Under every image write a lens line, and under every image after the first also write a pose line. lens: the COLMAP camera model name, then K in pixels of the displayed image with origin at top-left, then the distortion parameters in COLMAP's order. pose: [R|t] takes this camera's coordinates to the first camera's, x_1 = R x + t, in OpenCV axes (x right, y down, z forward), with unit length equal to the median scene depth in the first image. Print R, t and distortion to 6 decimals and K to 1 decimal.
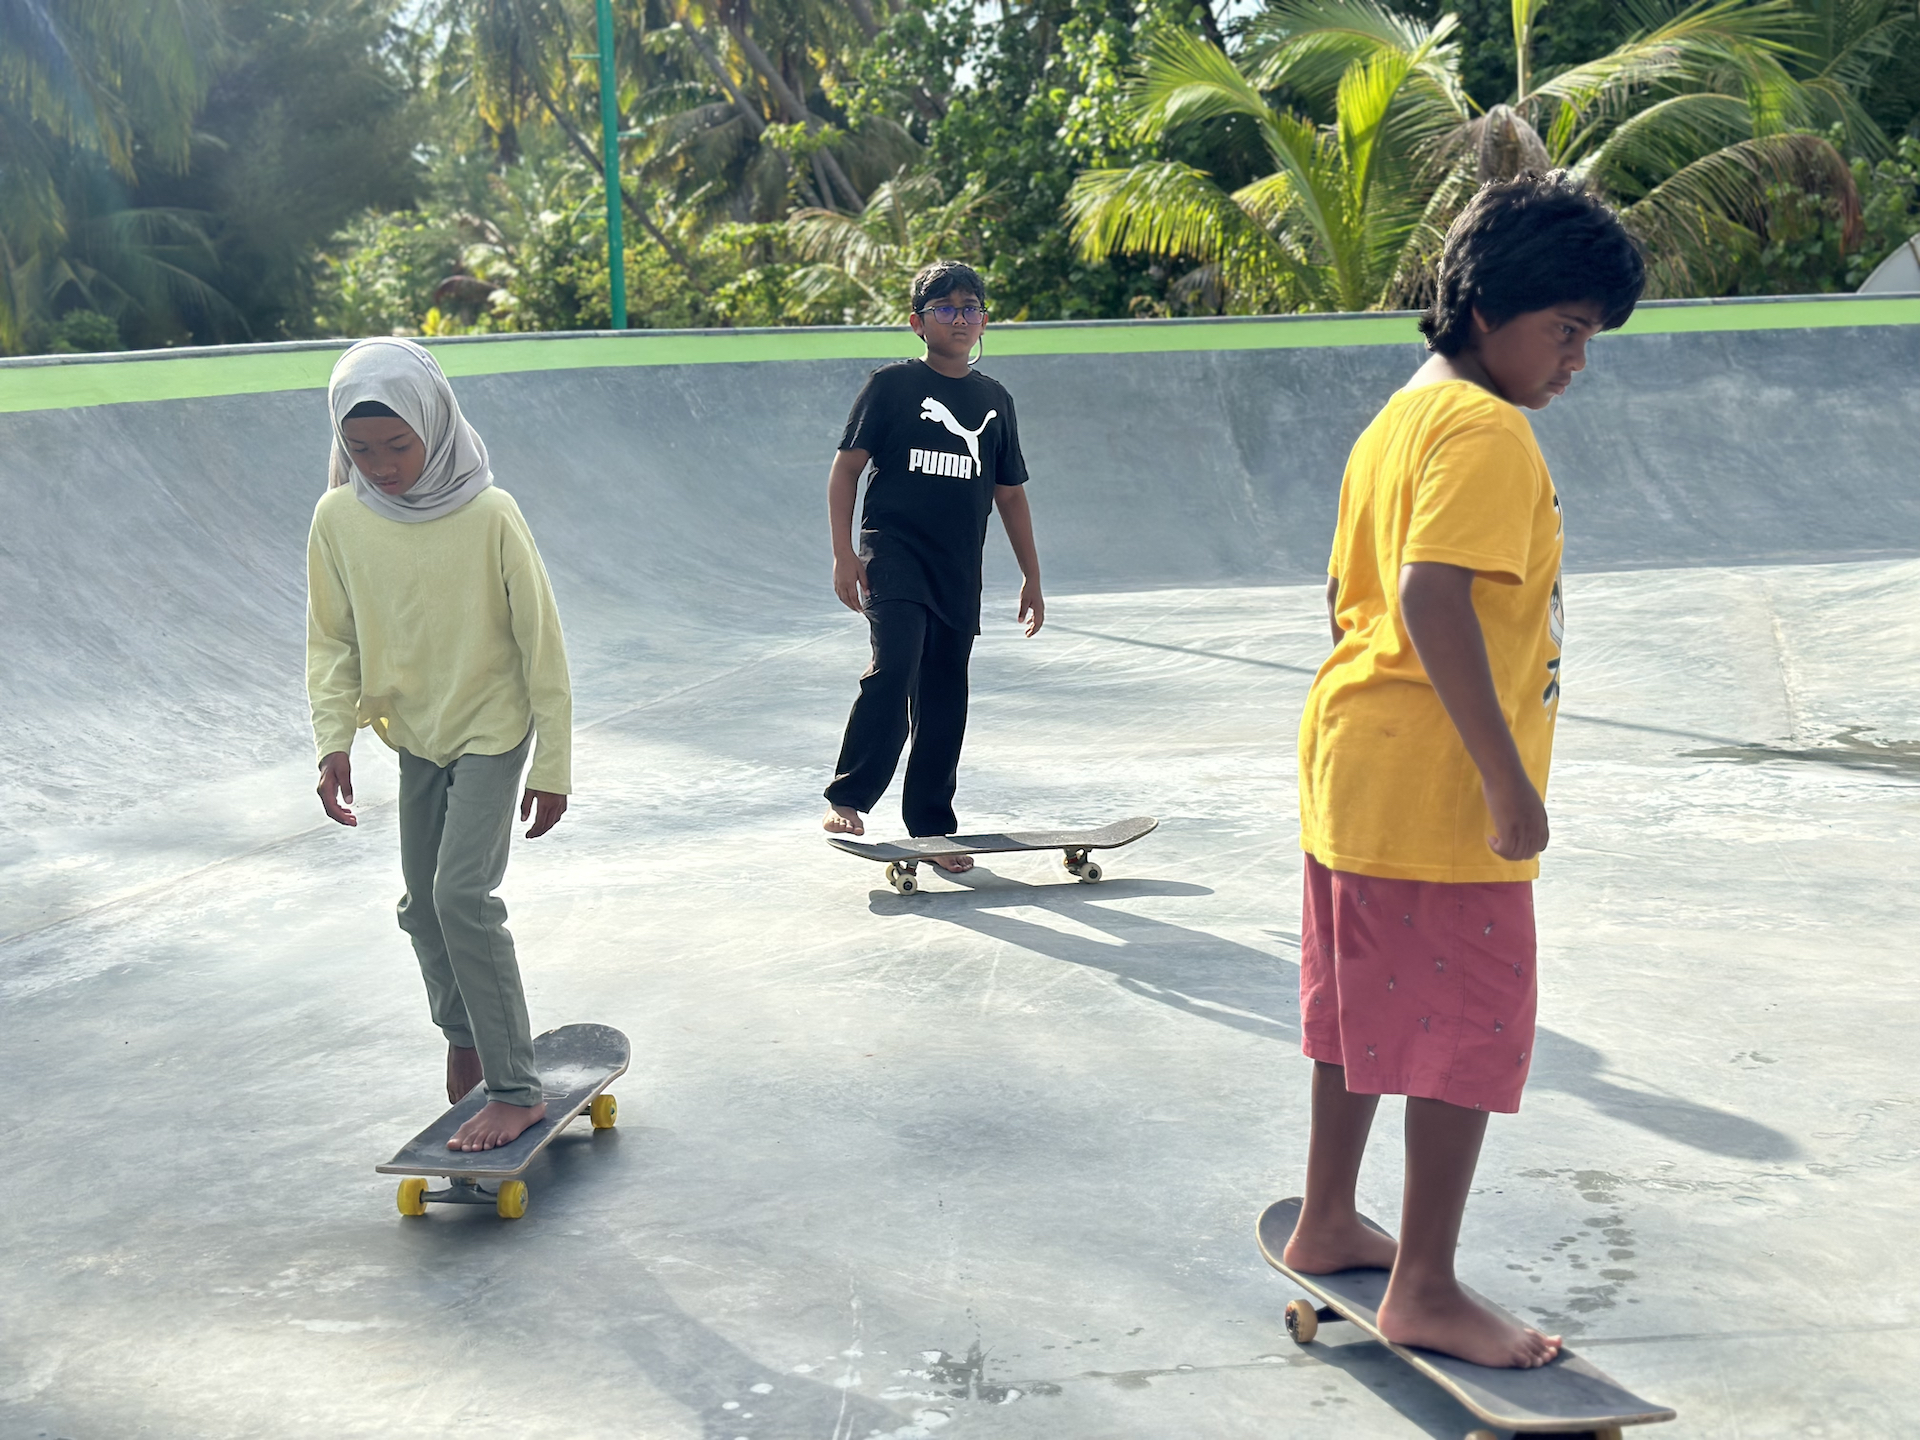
lens RADIAL K [[2732.3, 0, 940.3], [0, 2732.3, 709.0], [0, 0, 1]] dist [0.137038, 0.000000]
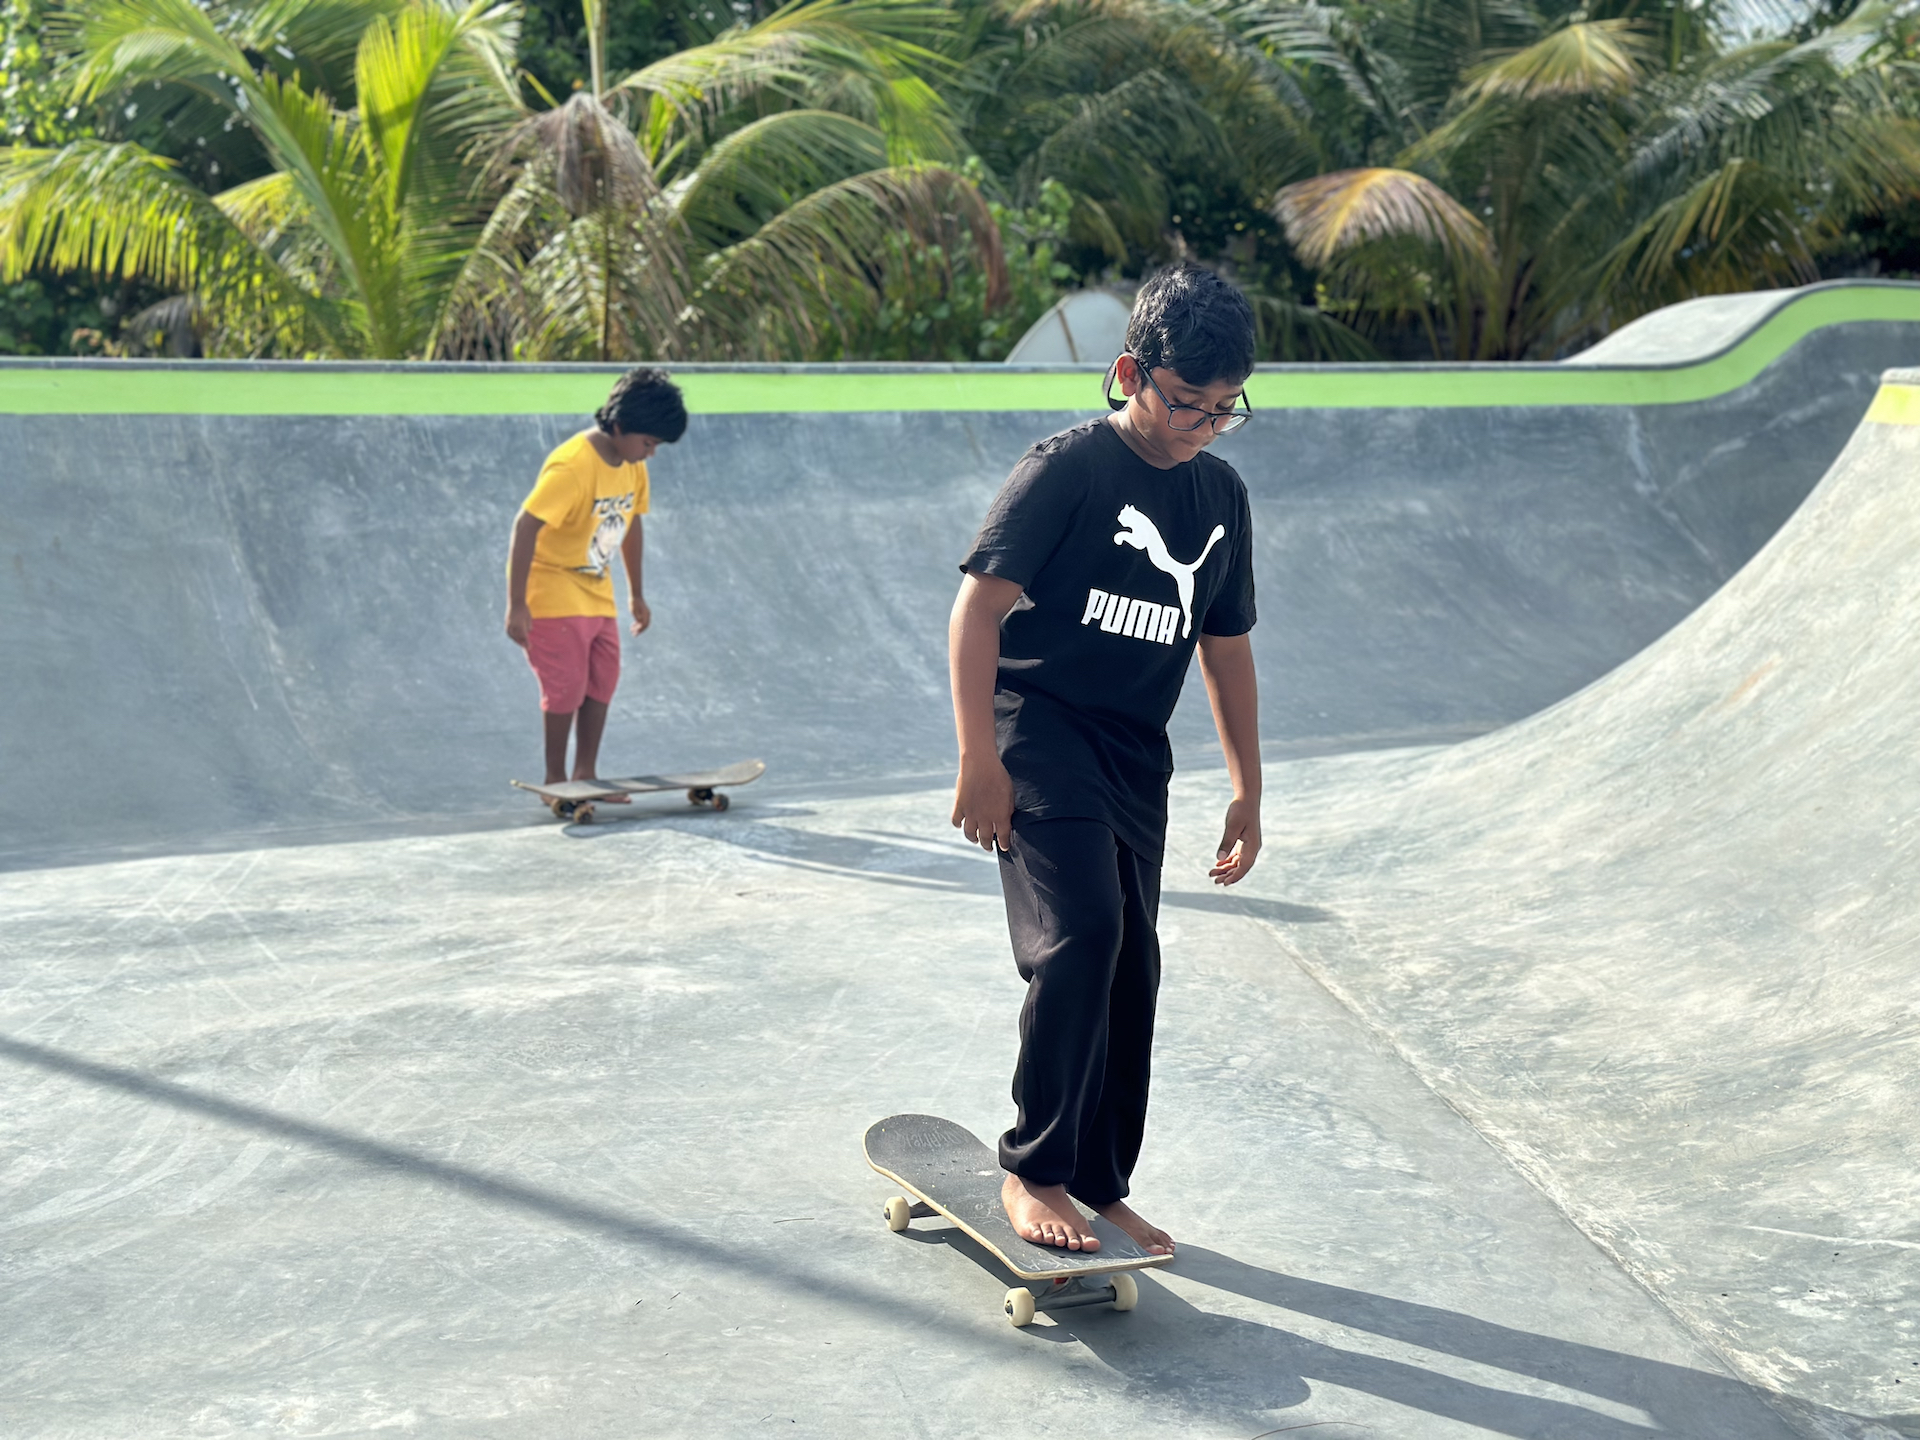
lens RADIAL K [[2732.3, 0, 973.6], [0, 2732.3, 747.6], [0, 0, 1]] dist [0.137038, 0.000000]
pose [[0.929910, -0.023110, 0.367062, 0.021668], [0.026276, 0.999648, -0.003630, -0.034456], [-0.366848, 0.013020, 0.930190, 0.251959]]
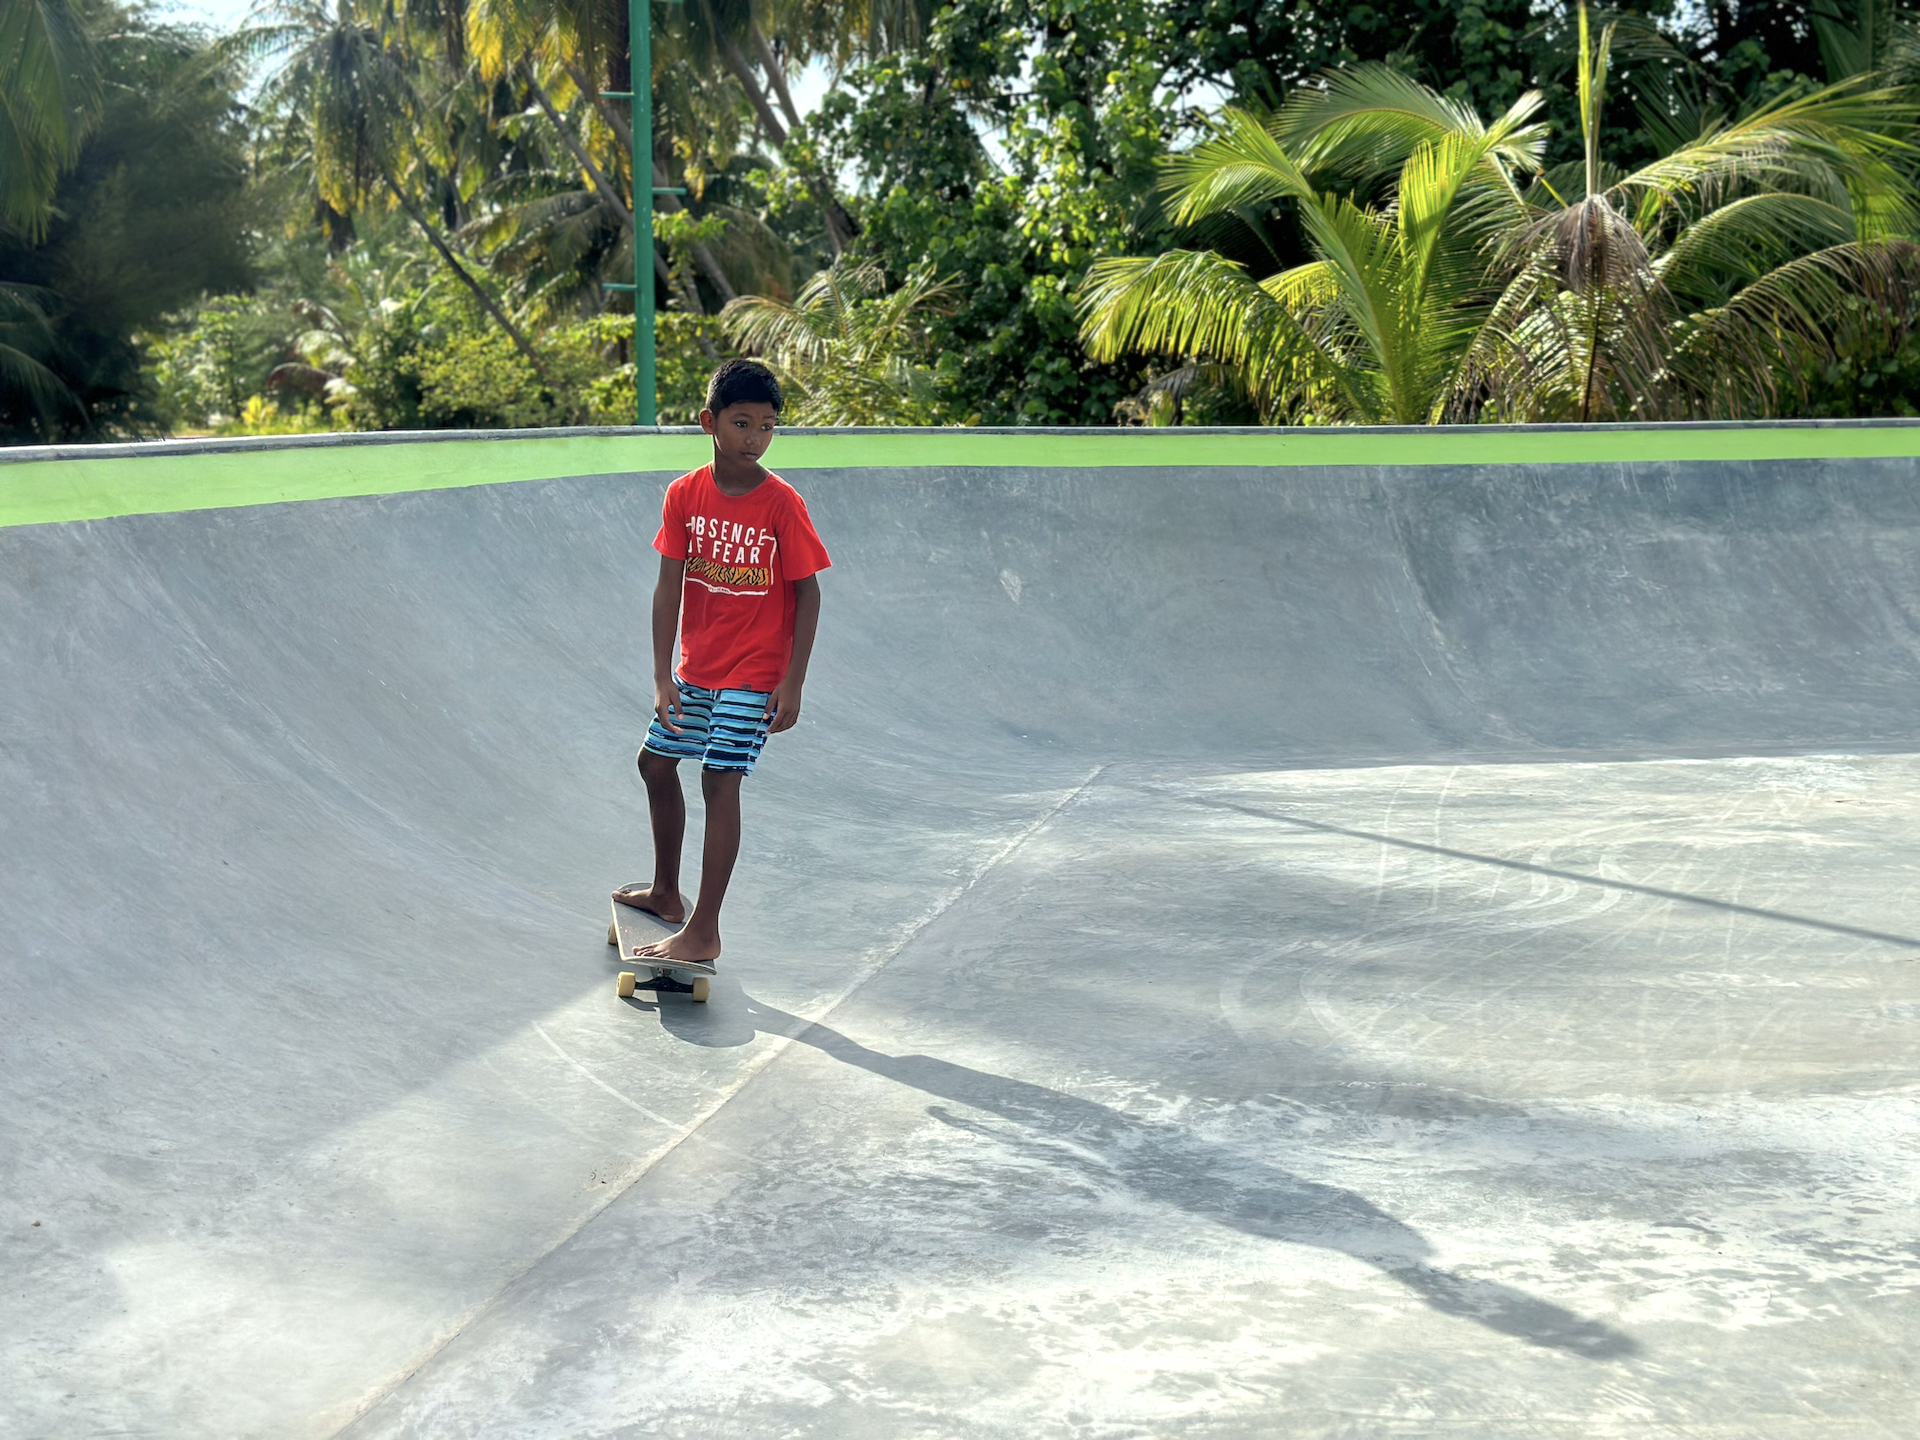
lens RADIAL K [[2732.3, 0, 902.2], [0, 2732.3, 725.3], [0, 0, 1]] dist [0.137038, 0.000000]
pose [[0.998226, 0.017434, 0.056934, -0.060165], [-0.015669, 0.999387, -0.031295, -0.016348], [-0.057445, 0.030348, 0.997887, 0.123529]]
